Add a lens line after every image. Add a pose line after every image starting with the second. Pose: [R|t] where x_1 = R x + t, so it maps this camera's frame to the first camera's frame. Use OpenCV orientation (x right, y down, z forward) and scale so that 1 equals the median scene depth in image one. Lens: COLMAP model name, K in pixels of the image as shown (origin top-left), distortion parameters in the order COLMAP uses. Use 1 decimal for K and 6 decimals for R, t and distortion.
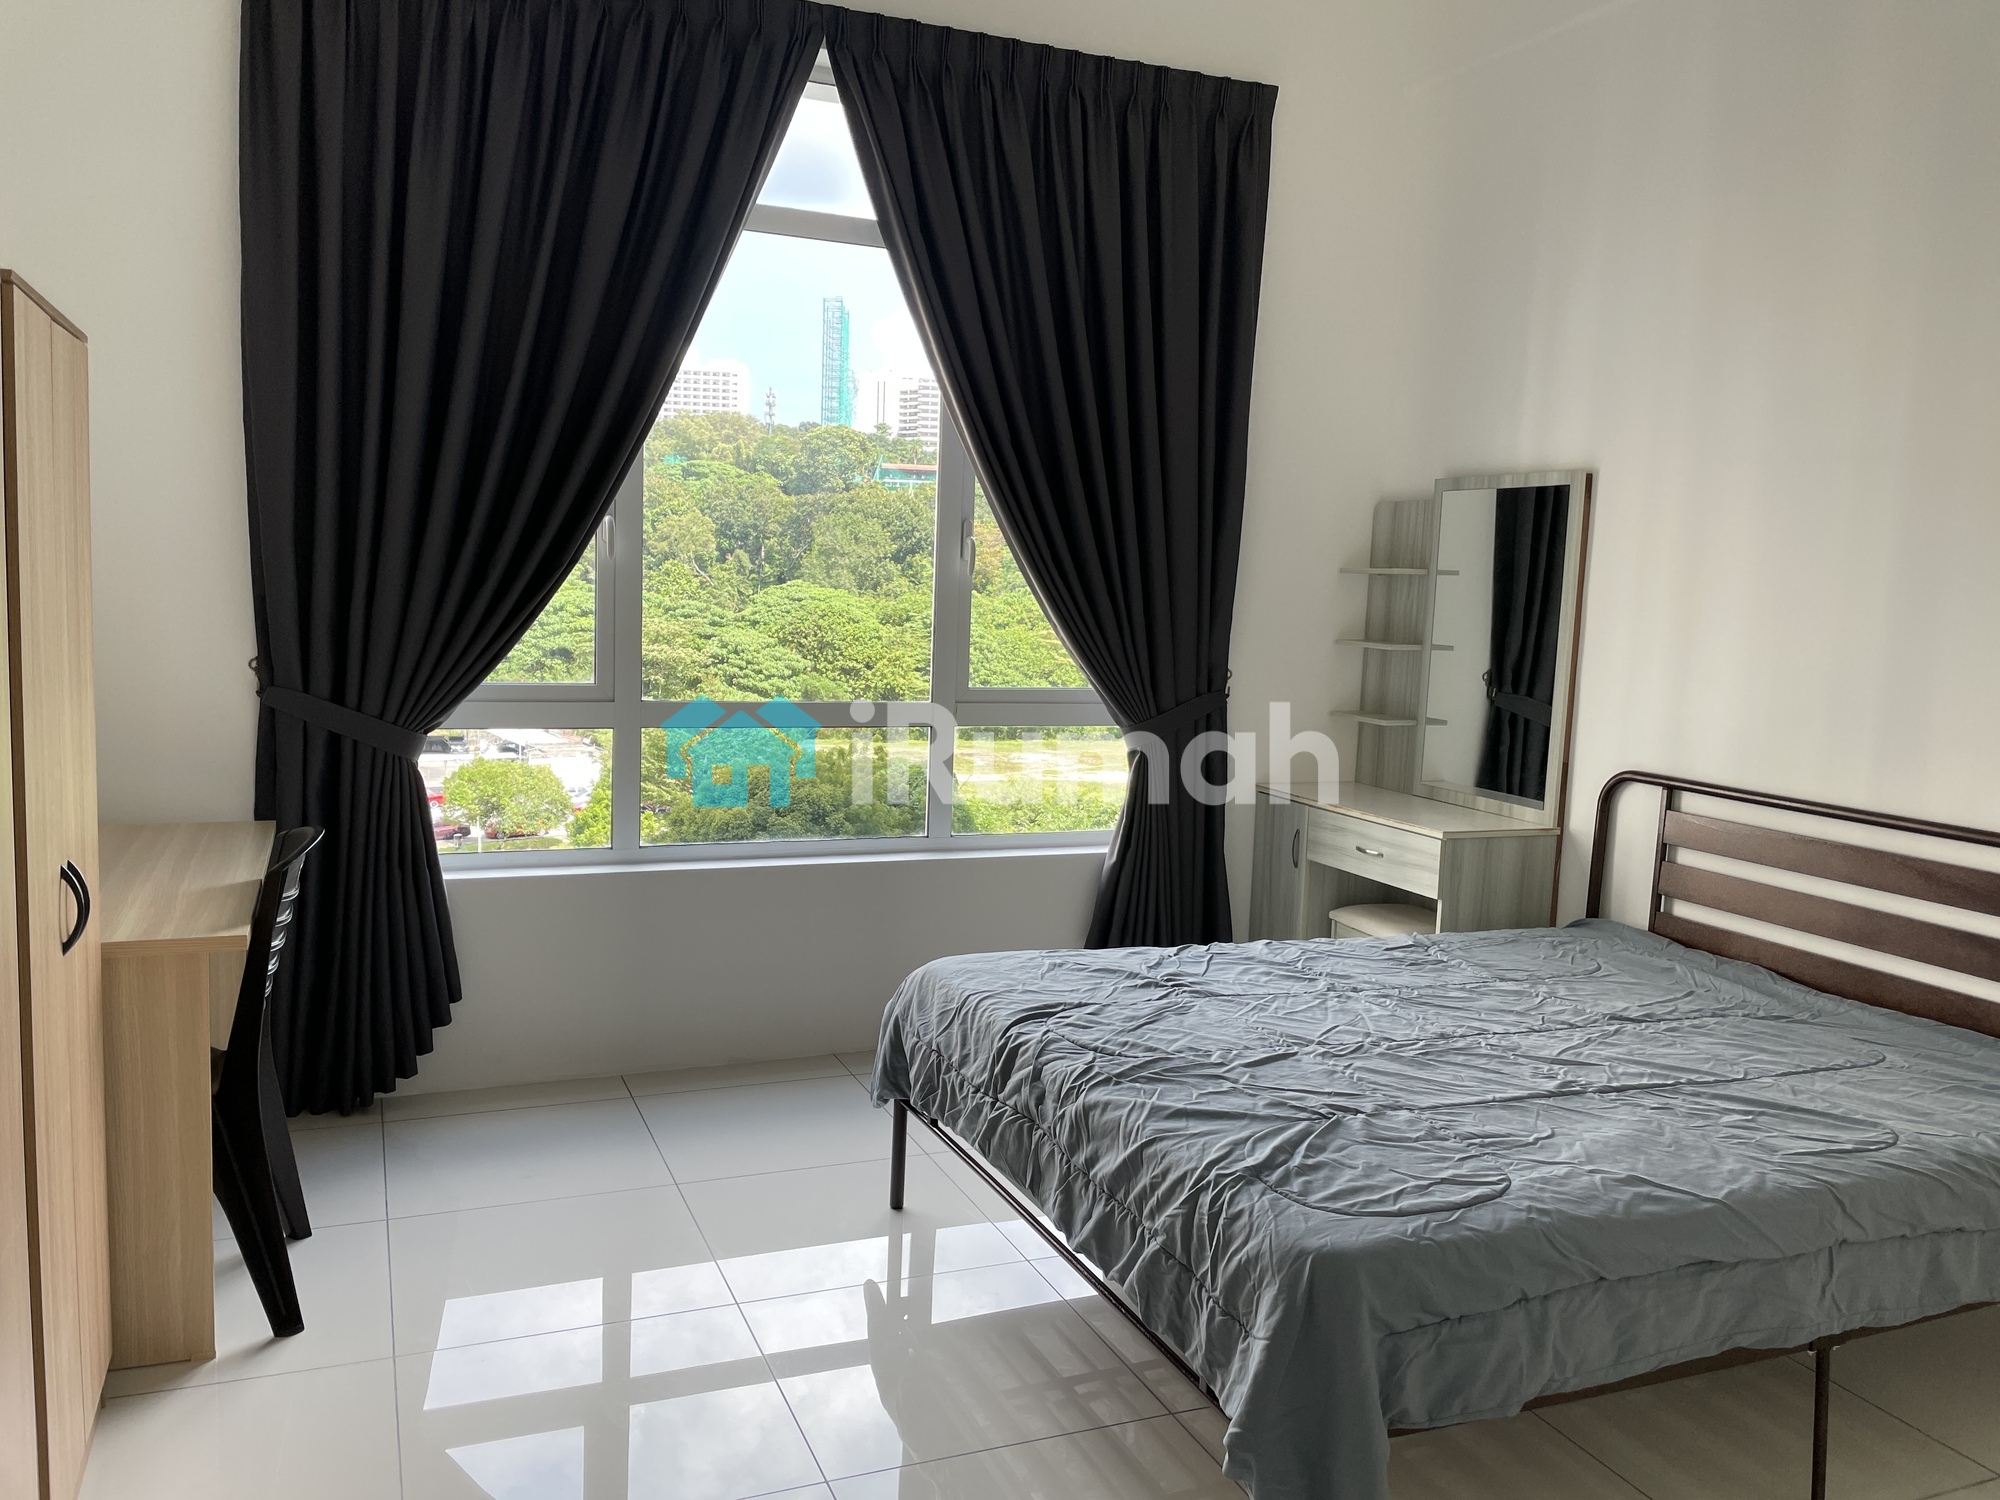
lens RADIAL K [[1492.9, 0, 1000.0], [0, 1492.9, 750.0], [0, 0, 1]] dist [0.005413, -0.002021]
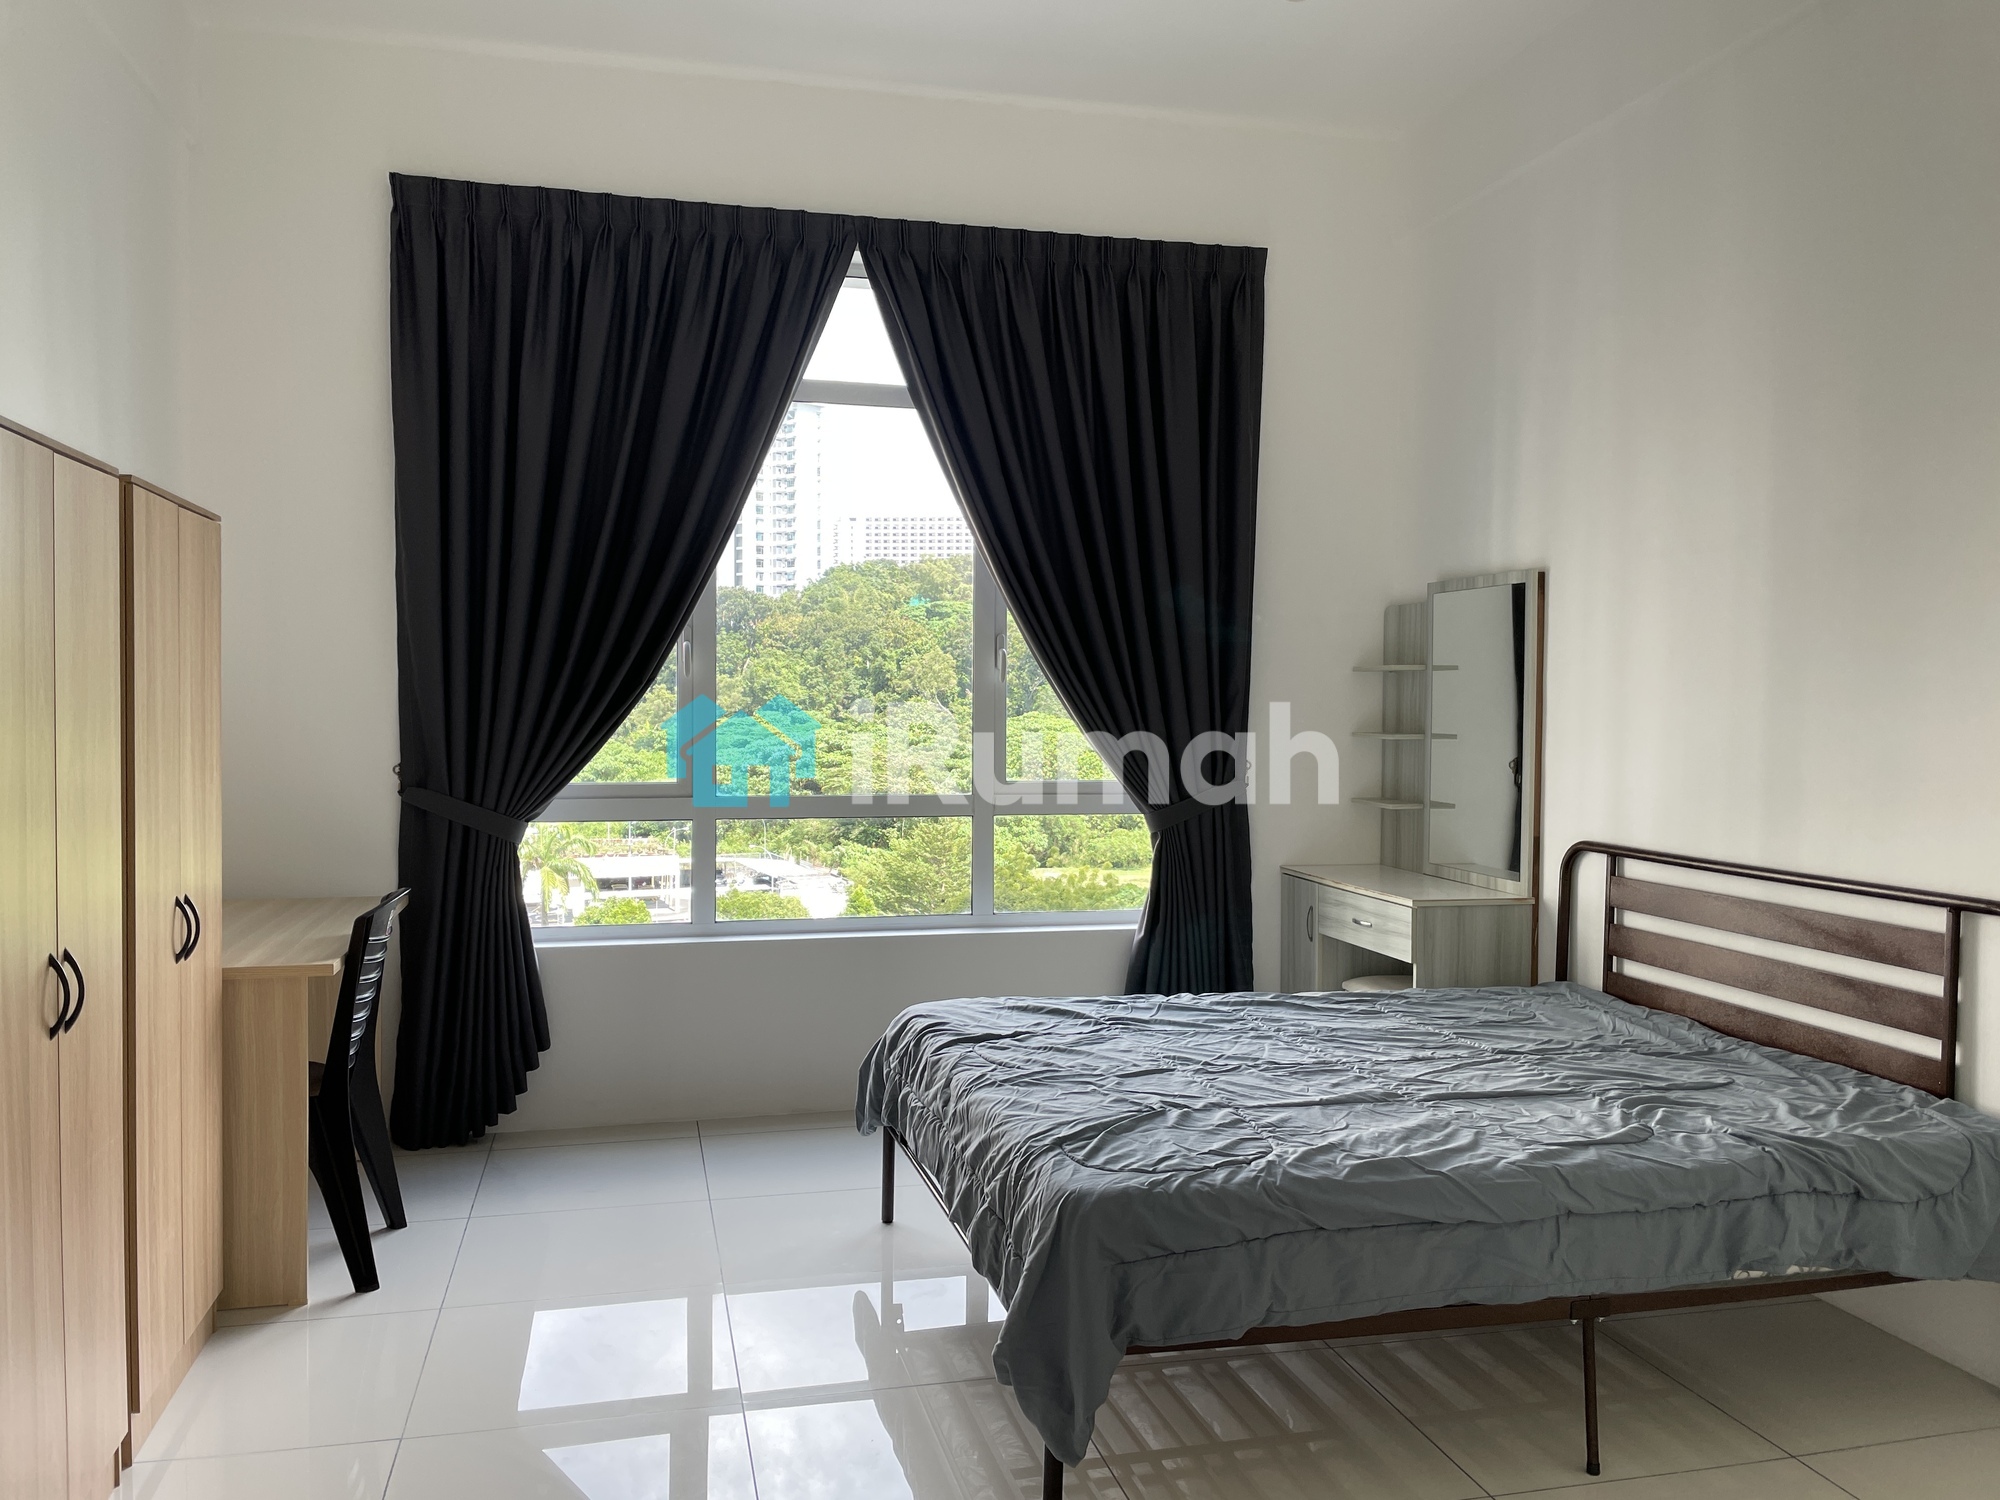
lens RADIAL K [[1468.6, 0, 1000.0], [0, 1468.6, 750.0], [0, 0, 1]] dist [0.009209, 0.003779]
pose [[0.988139, -0.025112, -0.151495, 0.168916], [0.012102, 0.996205, -0.086194, 0.035213], [0.153084, 0.083338, 0.984693, -0.117588]]
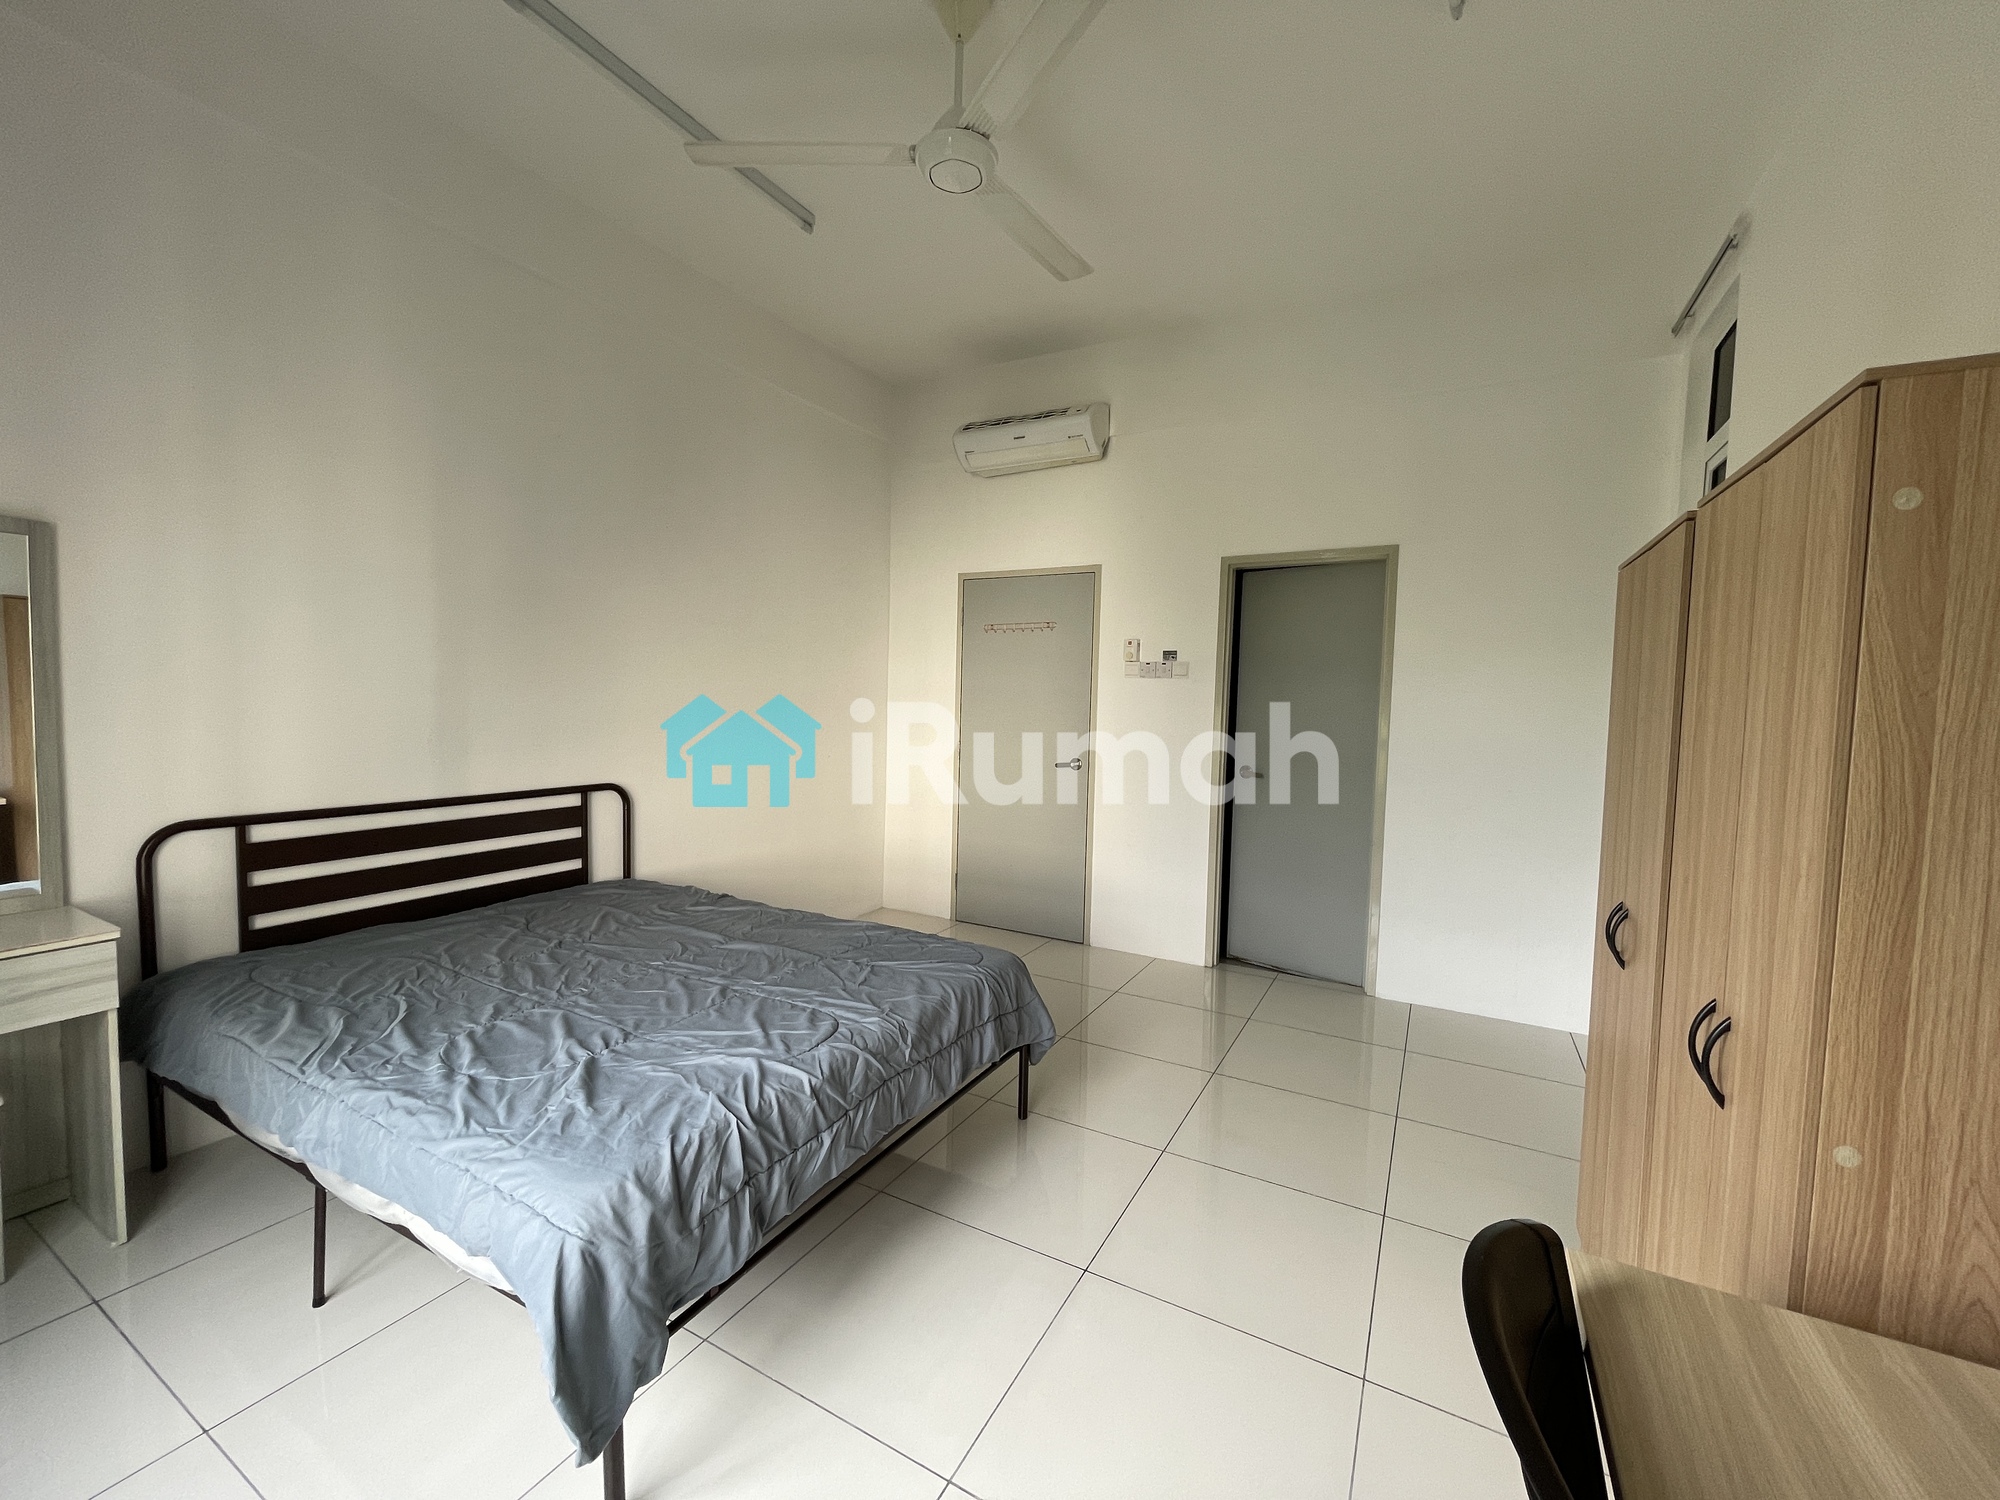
lens RADIAL K [[807.4, 0, 1000.0], [0, 807.4, 750.0], [0, 0, 1]] dist [0.000039, 0.000002]
pose [[-0.618429, -0.100777, 0.779352, -0.390393], [0.044911, 0.985590, 0.163083, -0.105364], [-0.784556, 0.135856, -0.604992, 0.883900]]
